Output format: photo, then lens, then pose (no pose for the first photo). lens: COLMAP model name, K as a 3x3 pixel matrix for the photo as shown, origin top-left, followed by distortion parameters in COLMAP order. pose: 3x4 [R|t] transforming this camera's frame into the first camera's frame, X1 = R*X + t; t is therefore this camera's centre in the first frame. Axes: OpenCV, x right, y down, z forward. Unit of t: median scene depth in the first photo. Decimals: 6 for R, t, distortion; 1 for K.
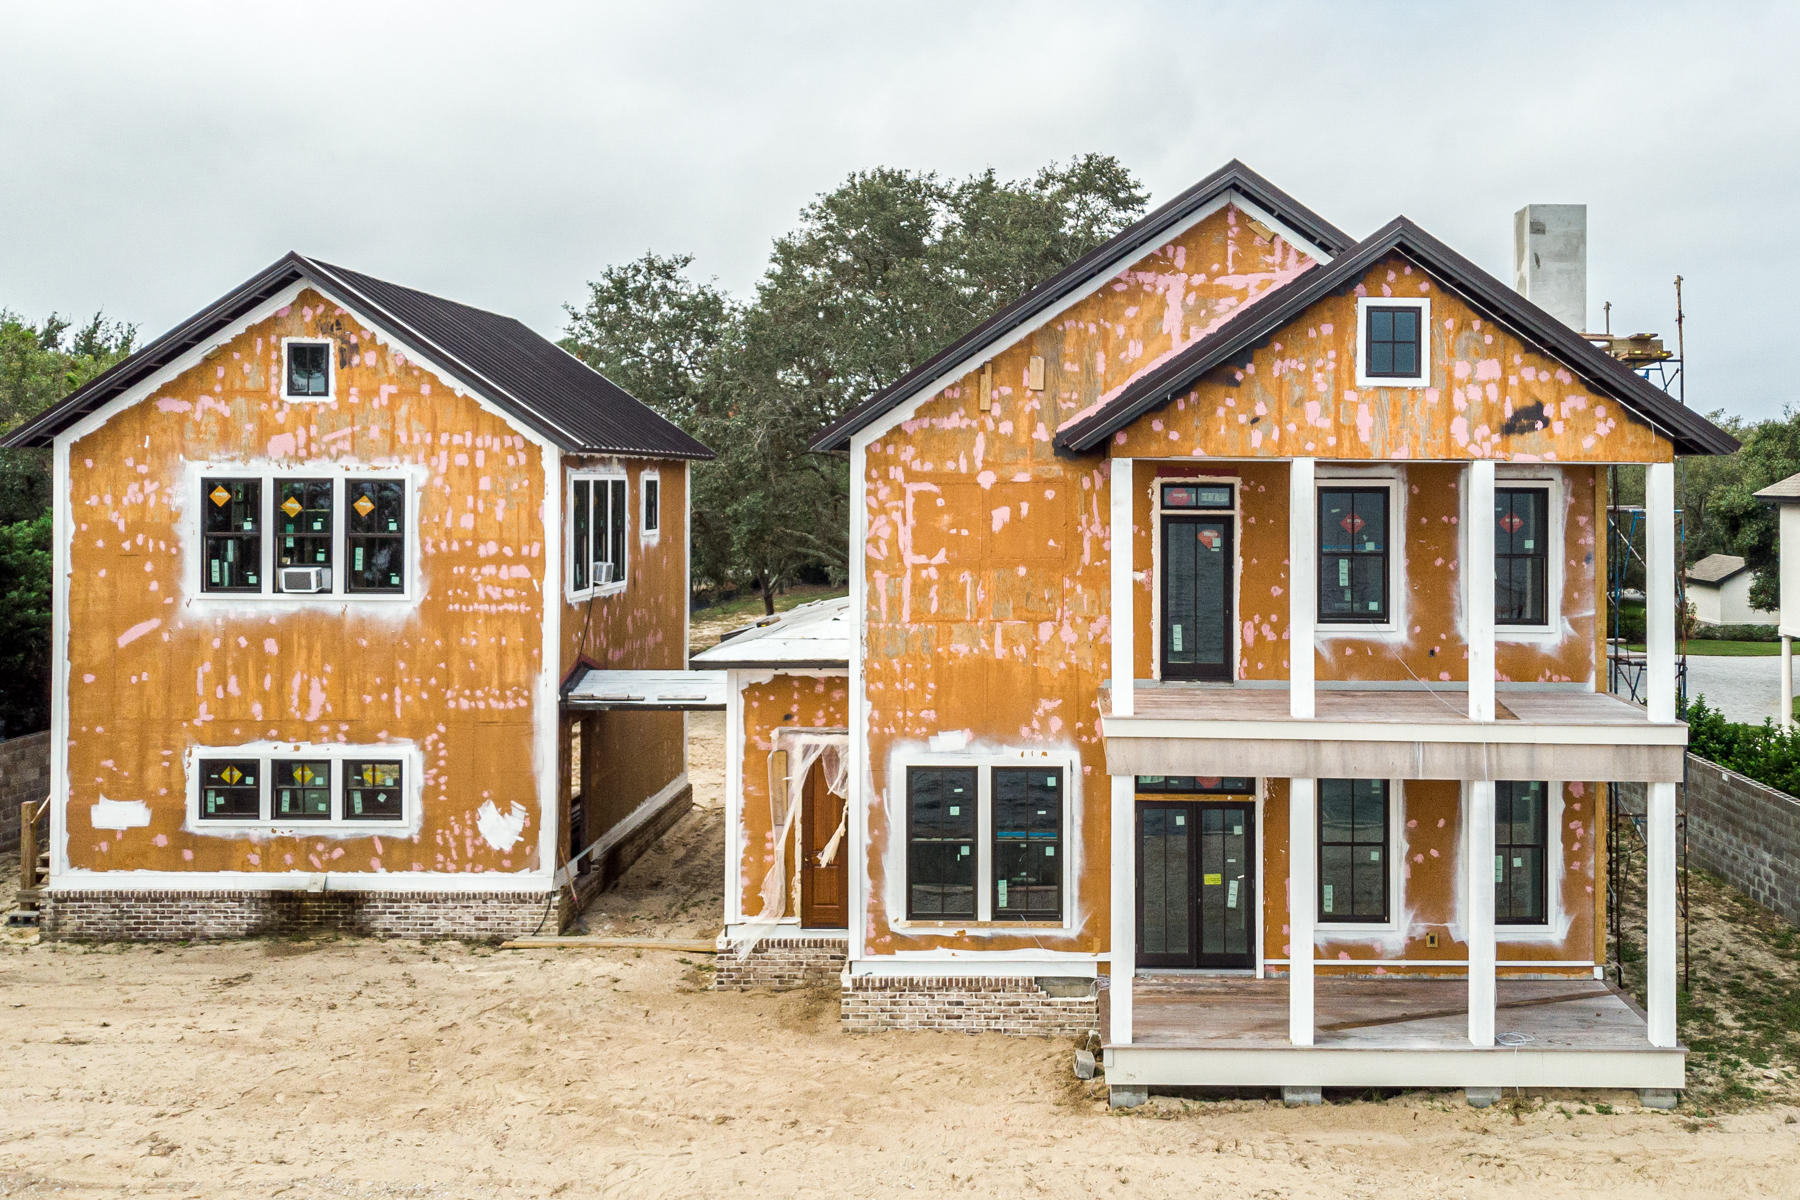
lens RADIAL K [[1564.8, 0, 1017.0], [0, 1564.8, 484.7], [0, 0, 1]] dist [0.021894, -0.014816]
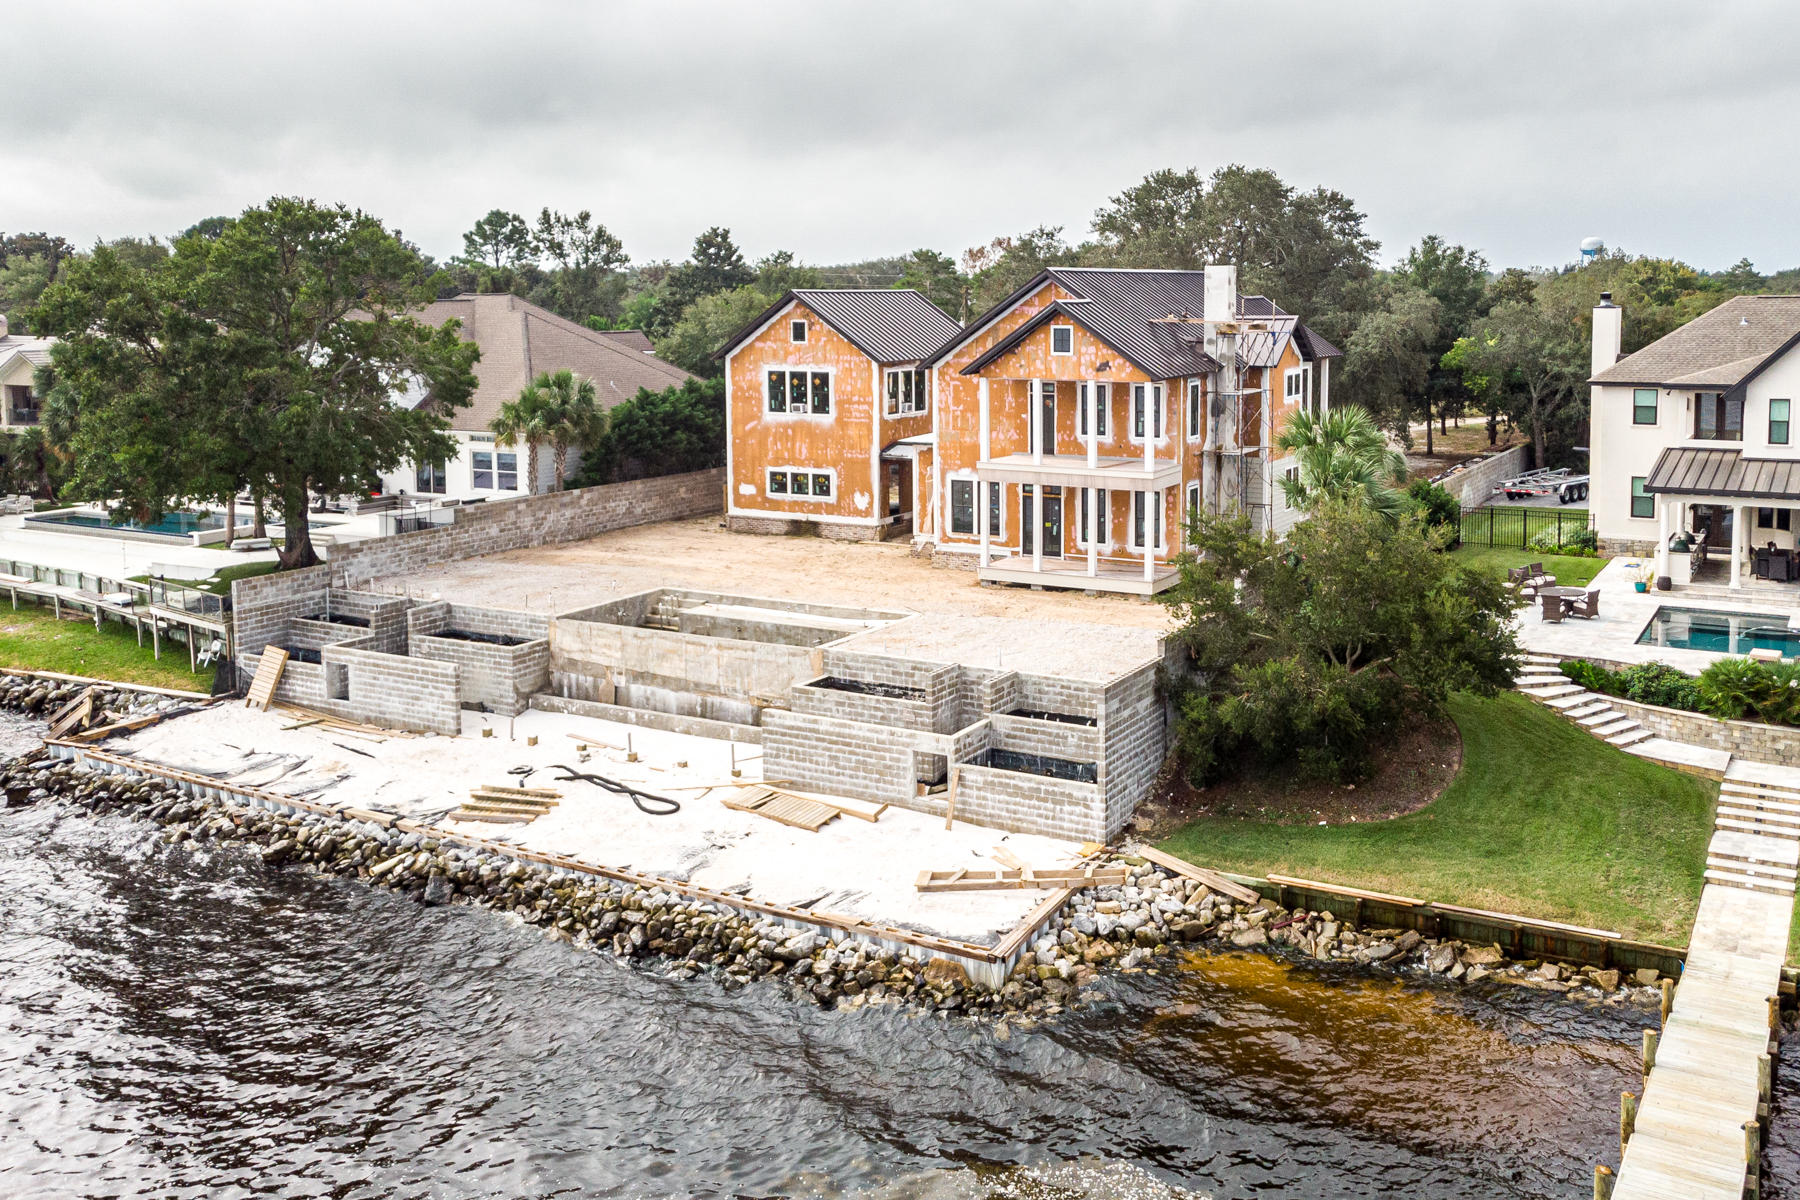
lens RADIAL K [[1483.6, 0, 982.0], [0, 1483.6, 448.4], [0, 0, 1]] dist [0.068994, -0.117398]
pose [[0.884511, 0.036437, -0.465094, 1.081409], [0.009272, 0.995375, 0.095614, -0.119777], [0.466427, -0.088884, 0.880083, -1.190175]]
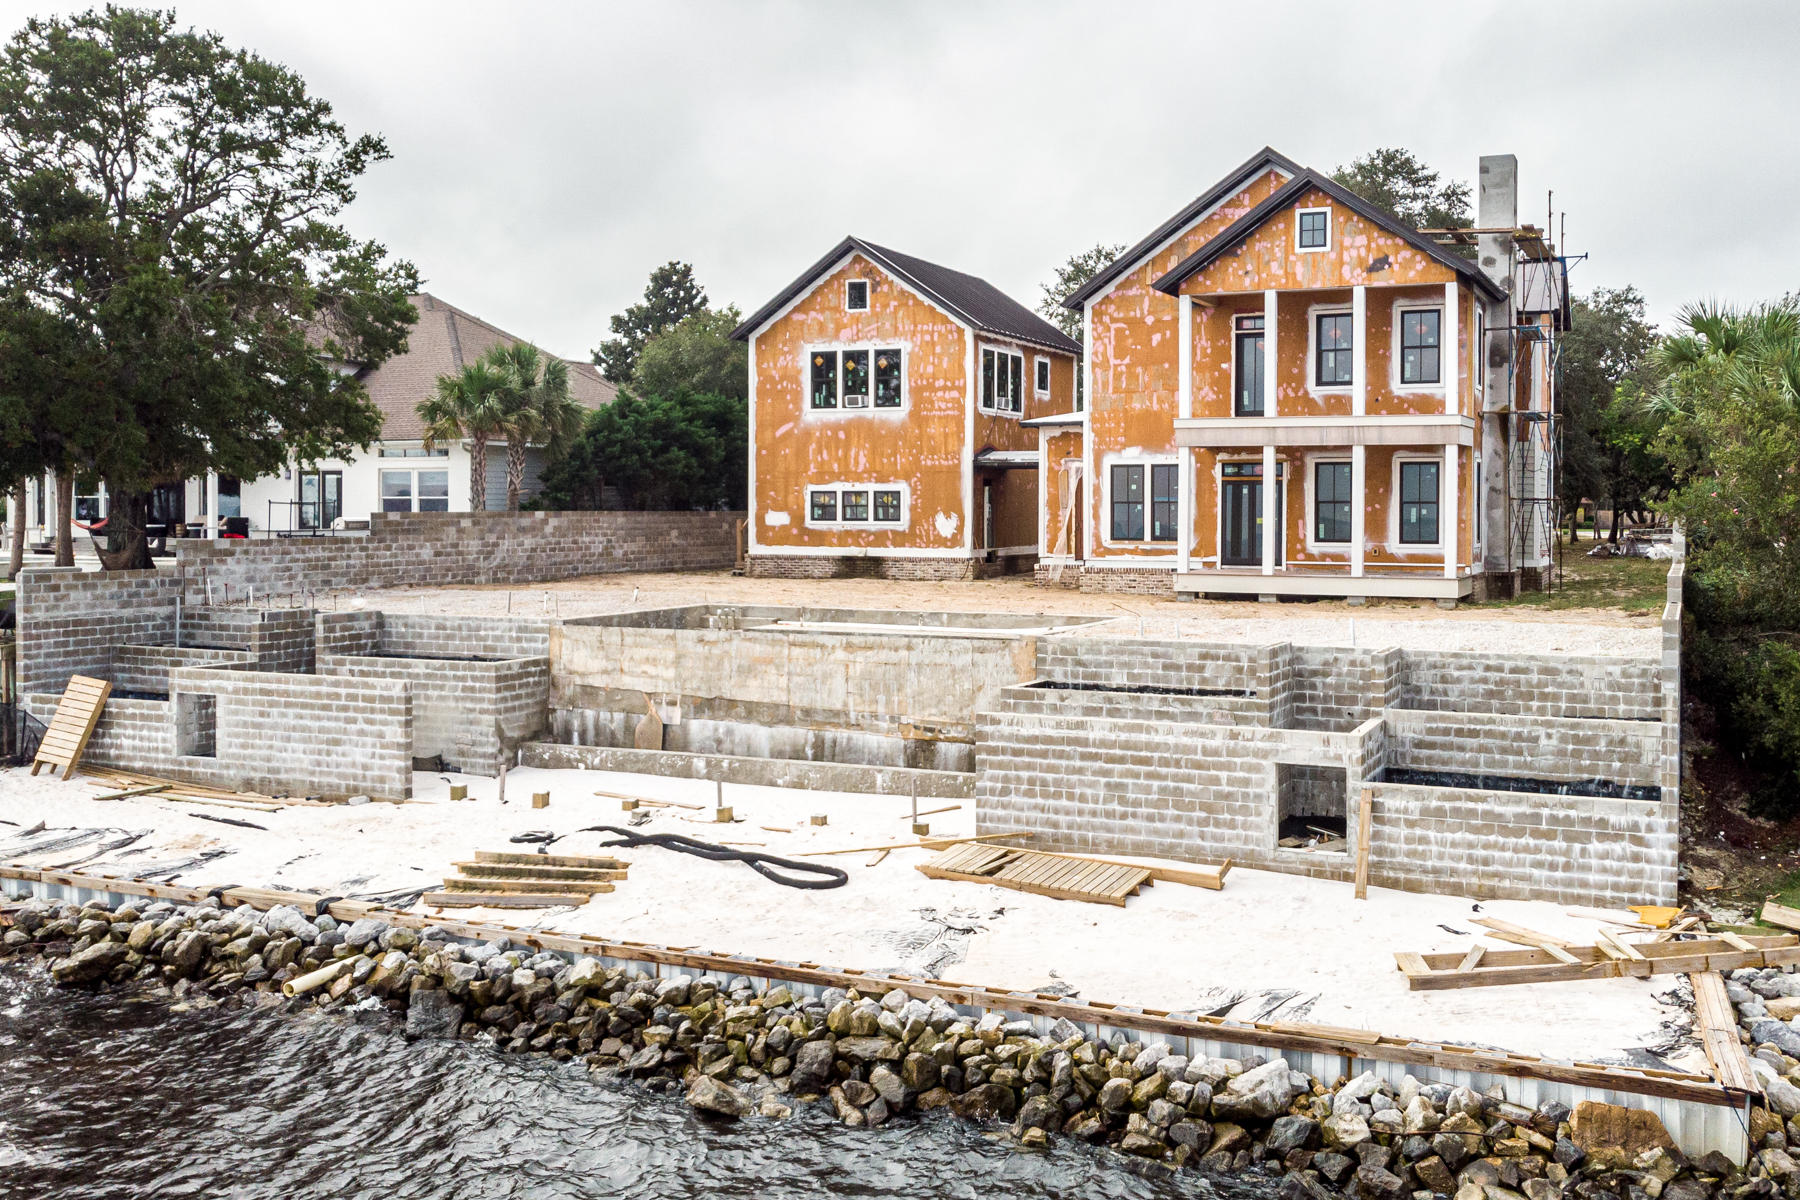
lens RADIAL K [[1534.8, 0, 1003.7], [0, 1534.8, 541.9], [0, 0, 1]] dist [0.028776, -0.010119]
pose [[0.925779, 0.006081, -0.378015, 0.475844], [0.002465, 0.999752, 0.022118, 0.203963], [0.378056, -0.021408, 0.925535, -0.766077]]
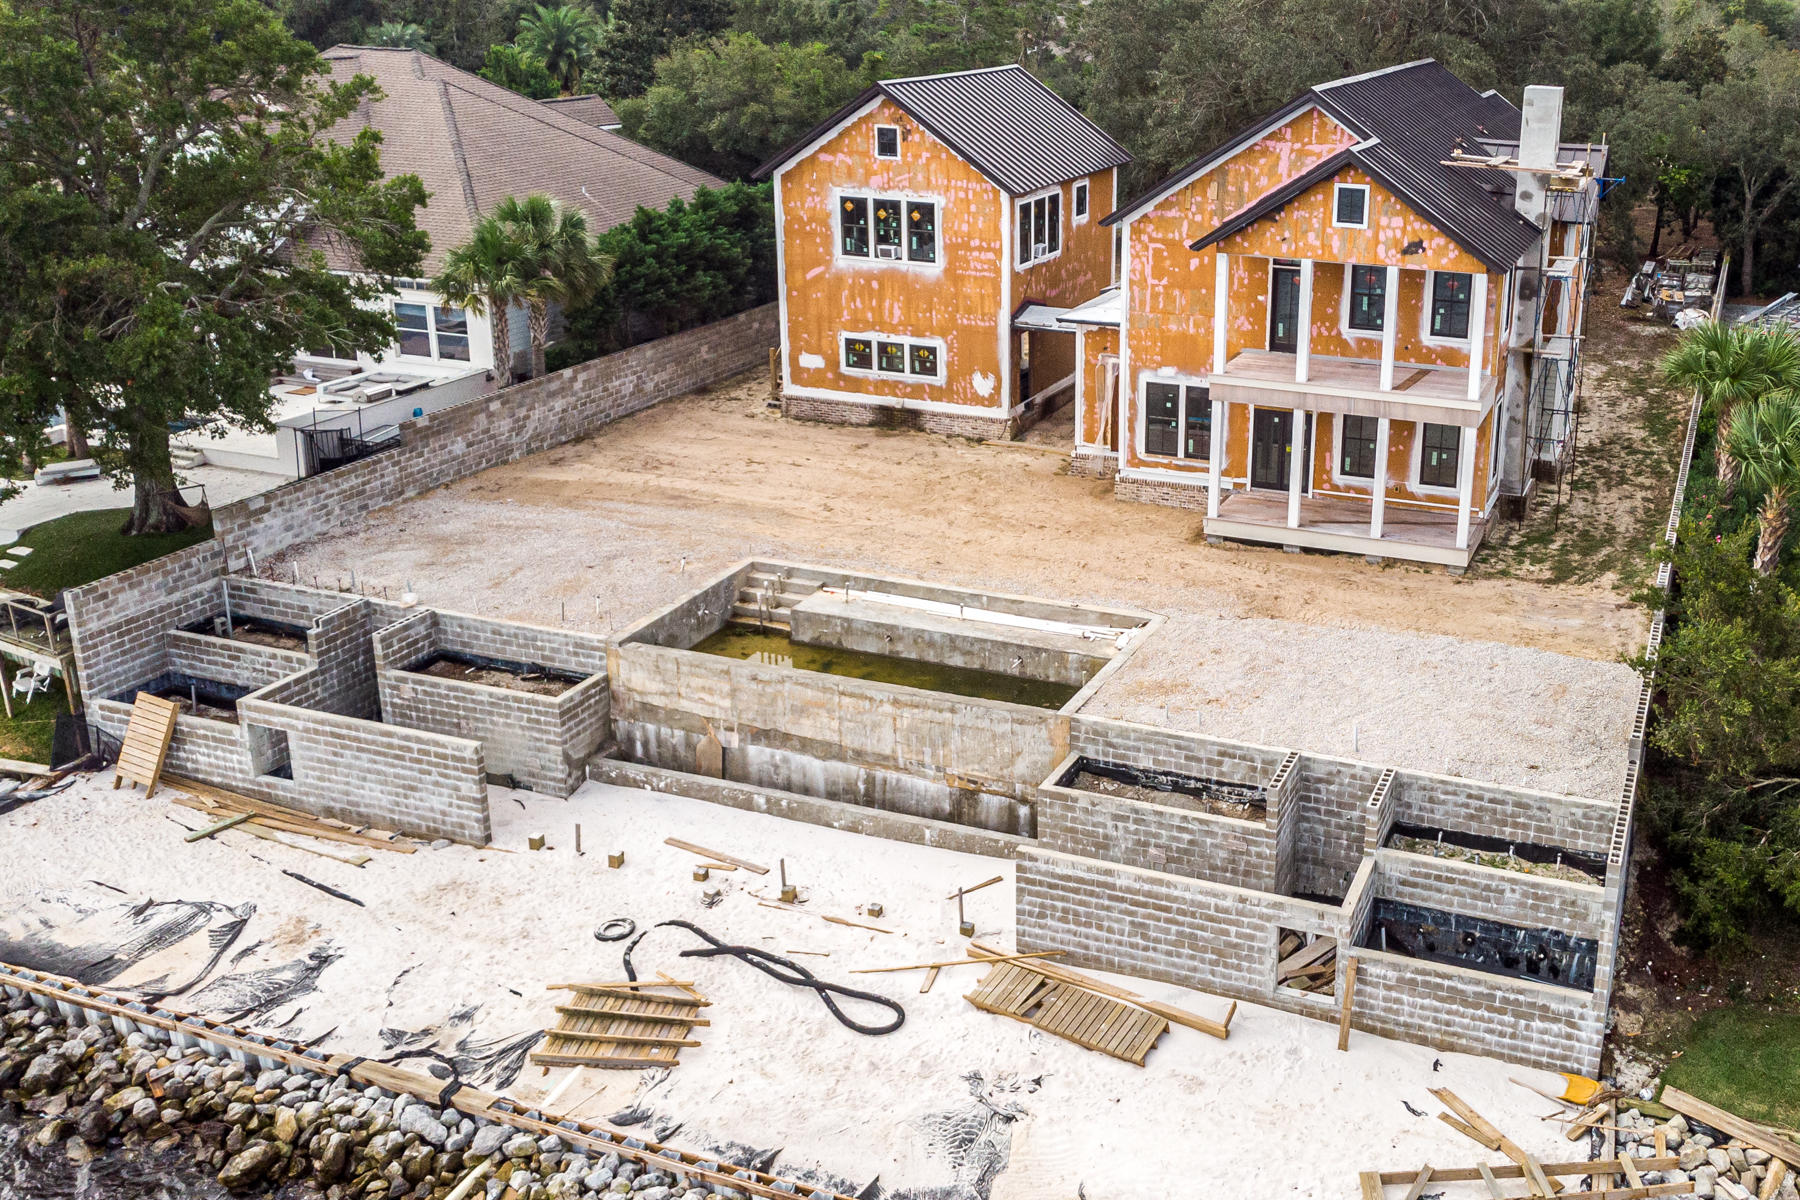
lens RADIAL K [[1606.7, 0, 1149.5], [0, 1606.7, 454.1], [0, 0, 1]] dist [0.031071, -0.016804]
pose [[0.948079, 0.104470, -0.300386, 0.496152], [-0.015239, 0.958346, 0.285202, -0.283615], [0.317669, -0.265817, 0.910180, -0.809276]]
